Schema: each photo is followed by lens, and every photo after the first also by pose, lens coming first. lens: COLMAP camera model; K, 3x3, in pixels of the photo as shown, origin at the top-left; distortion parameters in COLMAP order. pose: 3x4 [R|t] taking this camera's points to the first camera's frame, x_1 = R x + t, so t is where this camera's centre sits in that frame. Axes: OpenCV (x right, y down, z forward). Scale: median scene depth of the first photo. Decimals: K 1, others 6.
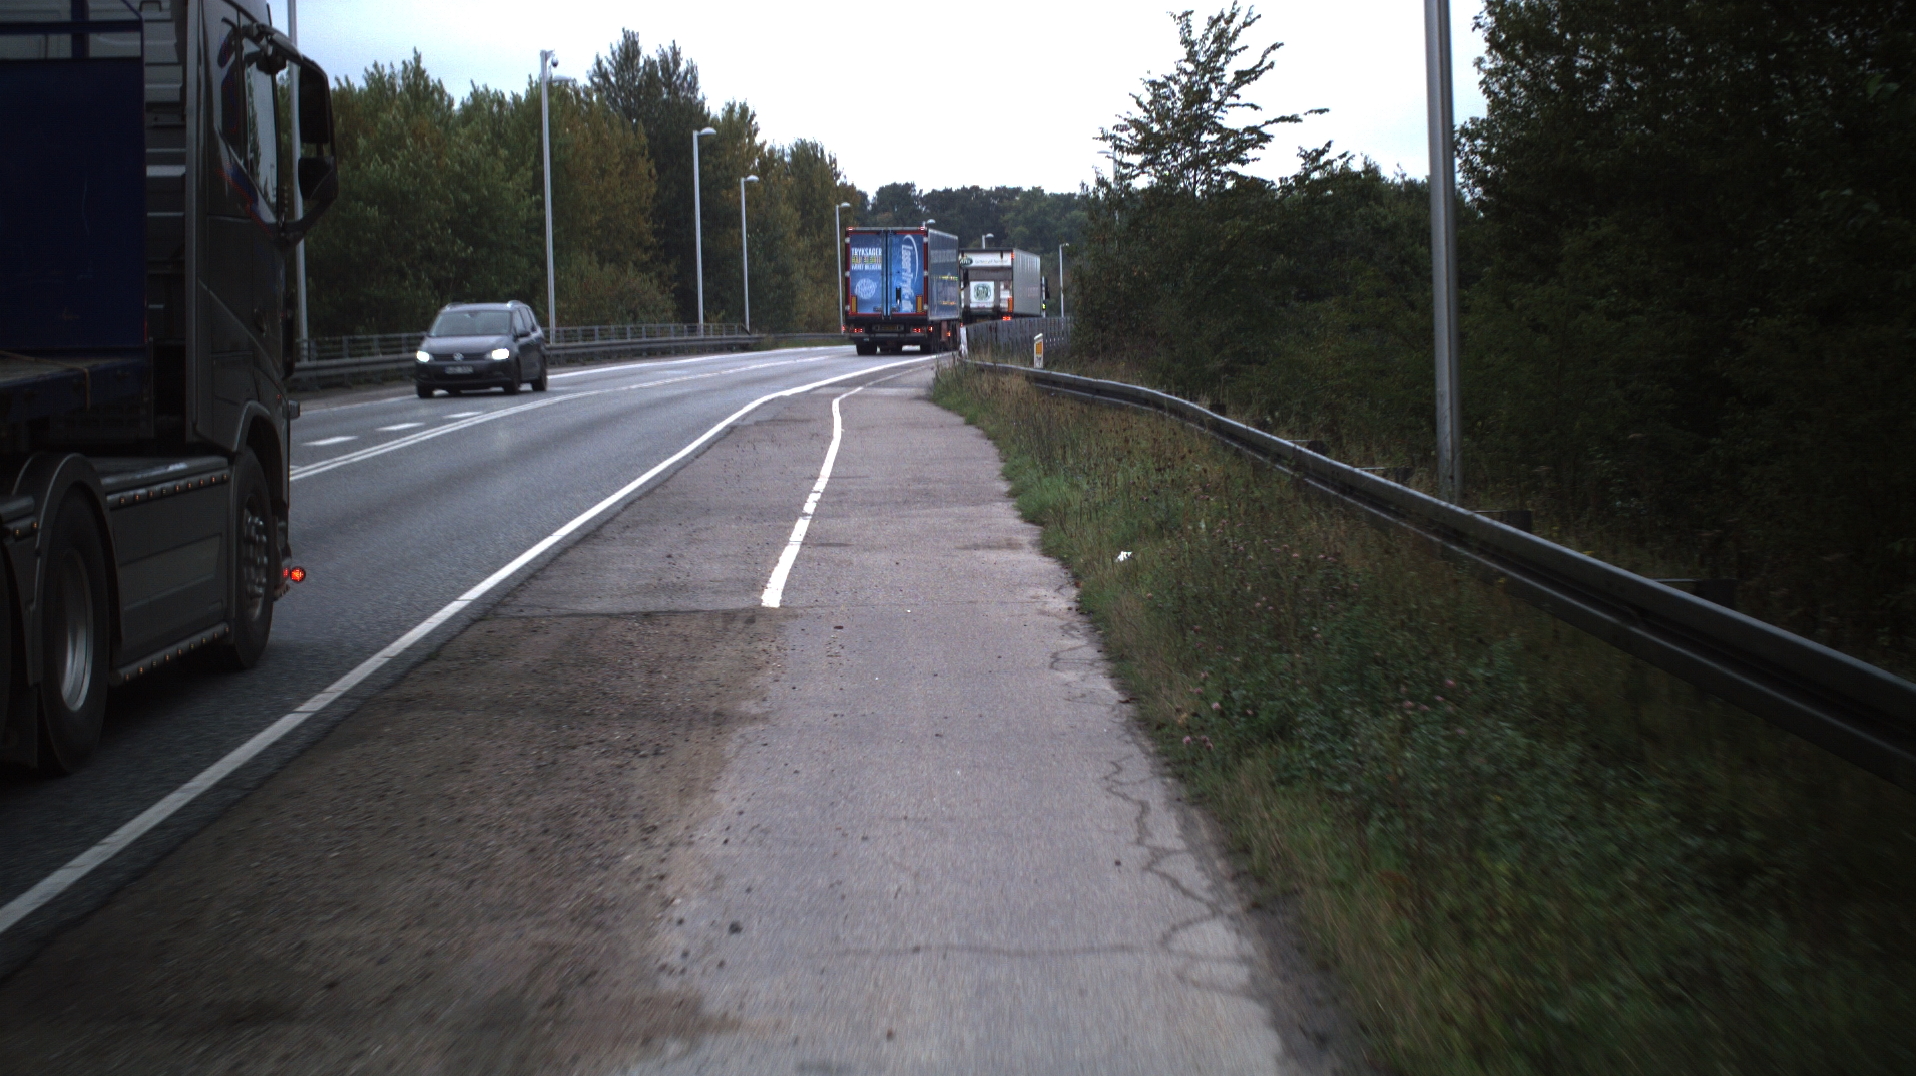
lens RADIAL K [[3761.0, 0, 958.0], [0, 3761.0, 538.0], [0, 0, 1]] dist [-0.259579, -0.000624]
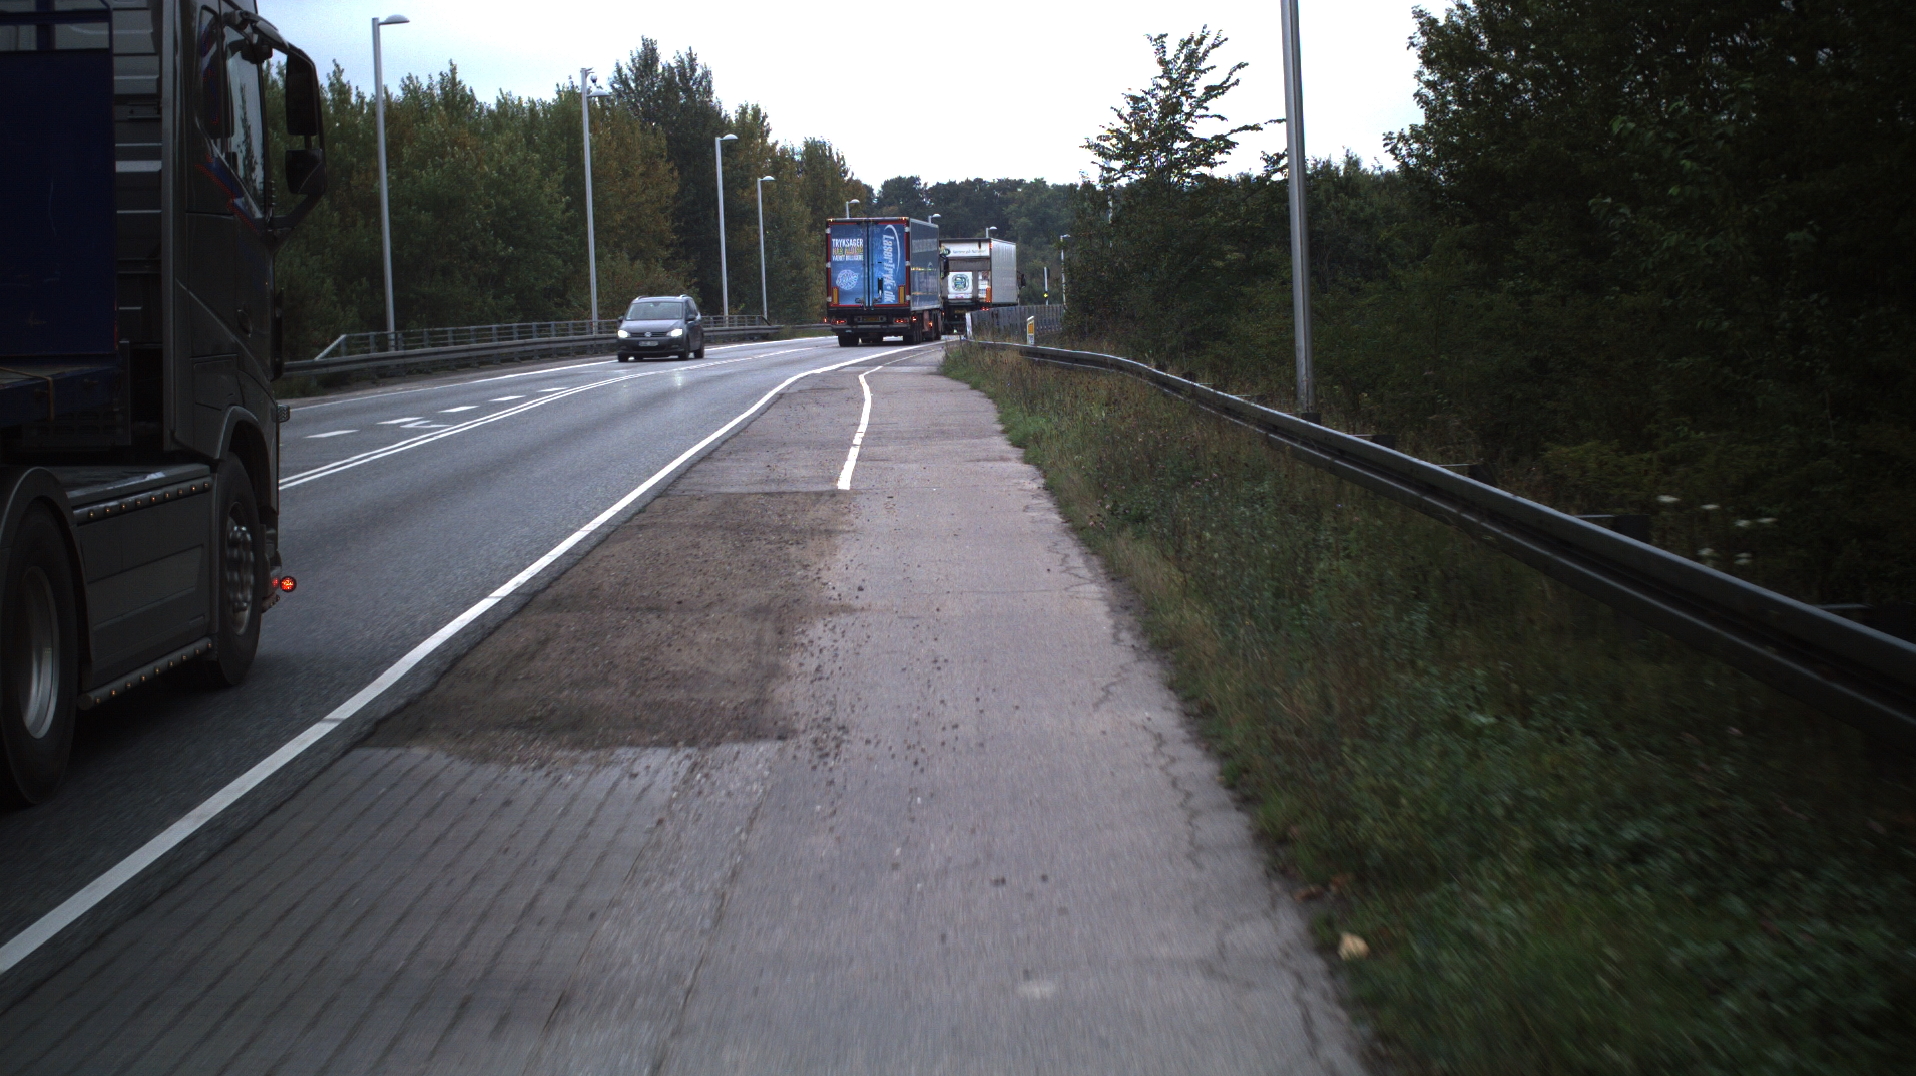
lens RADIAL K [[3761.0, 0, 958.0], [0, 3761.0, 538.0], [0, 0, 1]] dist [-0.259579, -0.000624]
pose [[0.999916, -0.012795, -0.002246, -0.000056], [0.012800, 0.999915, 0.002388, 0.009315], [0.002216, -0.002416, 0.999995, -0.141796]]
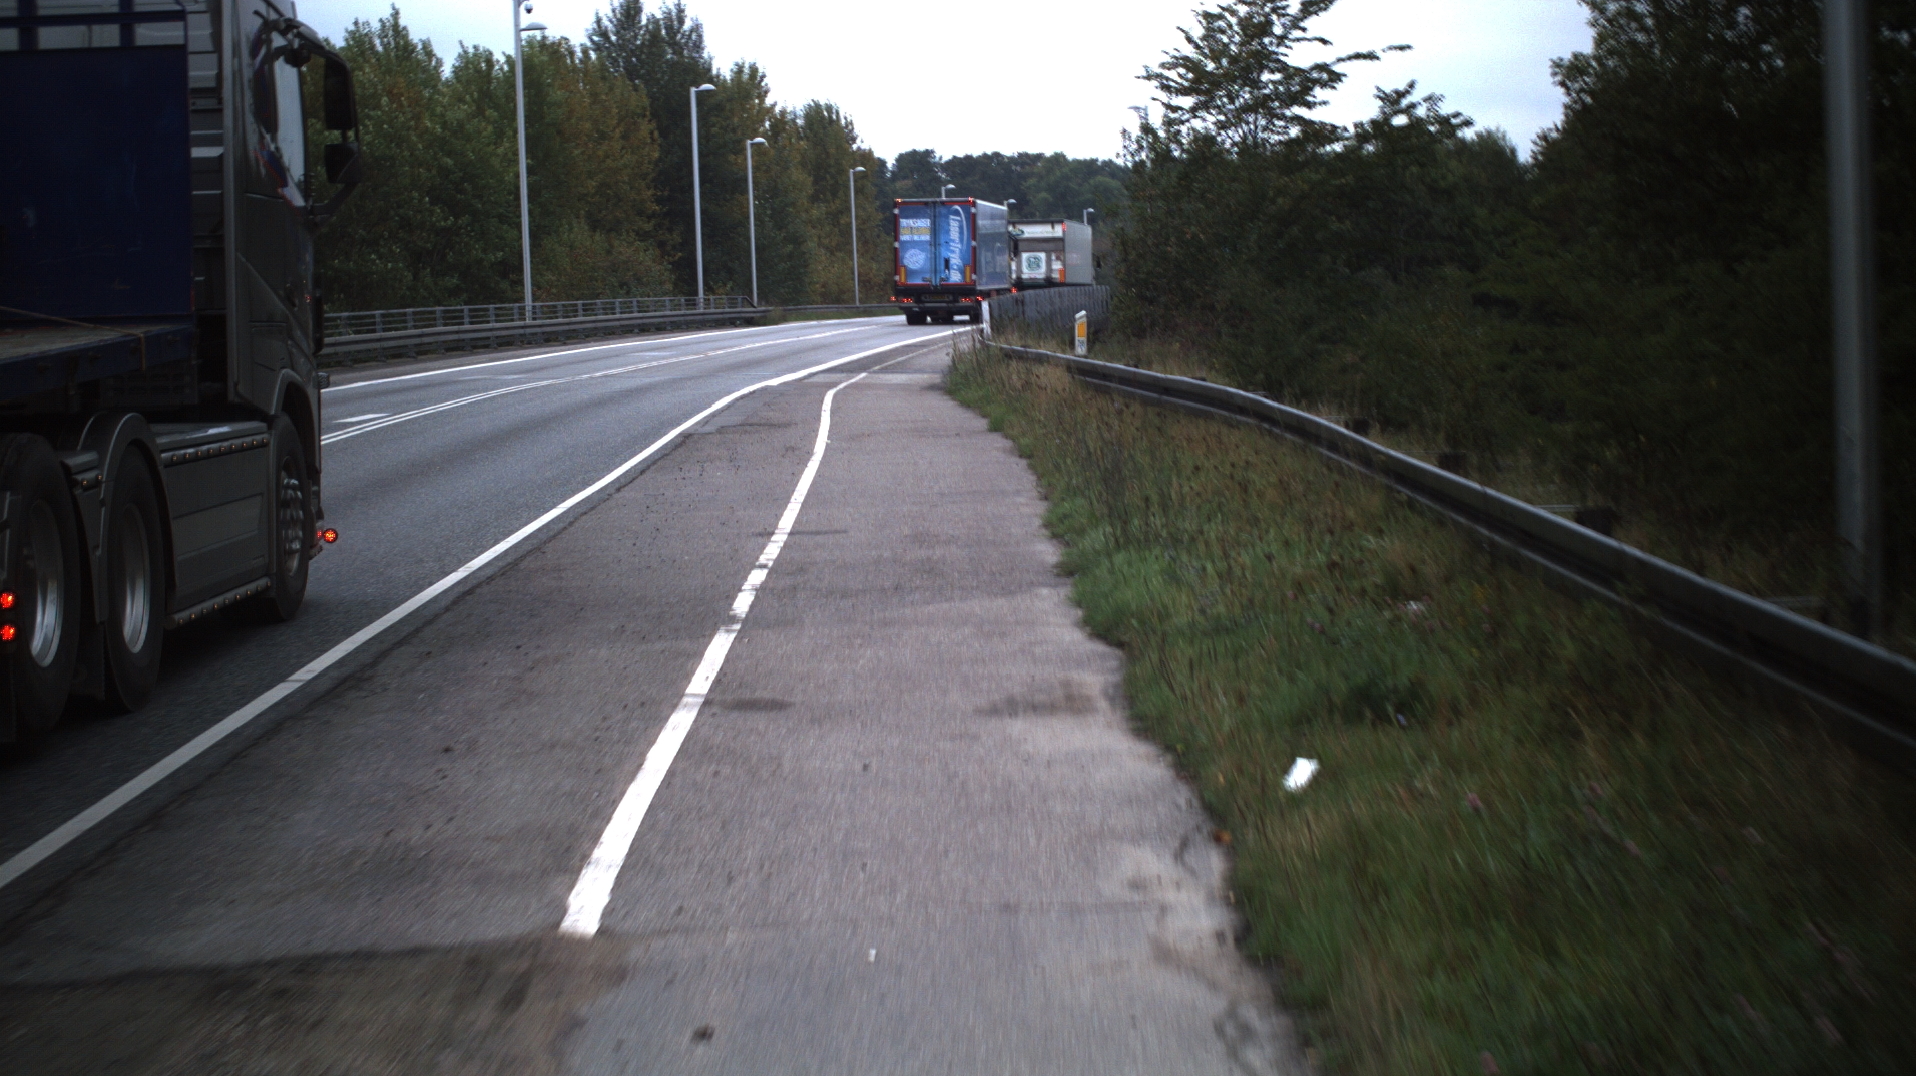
lens RADIAL K [[3761.0, 0, 958.0], [0, 3761.0, 538.0], [0, 0, 1]] dist [-0.259579, -0.000624]
pose [[0.999958, -0.006670, -0.006274, 0.000167], [0.006722, 0.999942, 0.008379, -0.009126], [0.006218, -0.008421, 0.999945, 0.142200]]
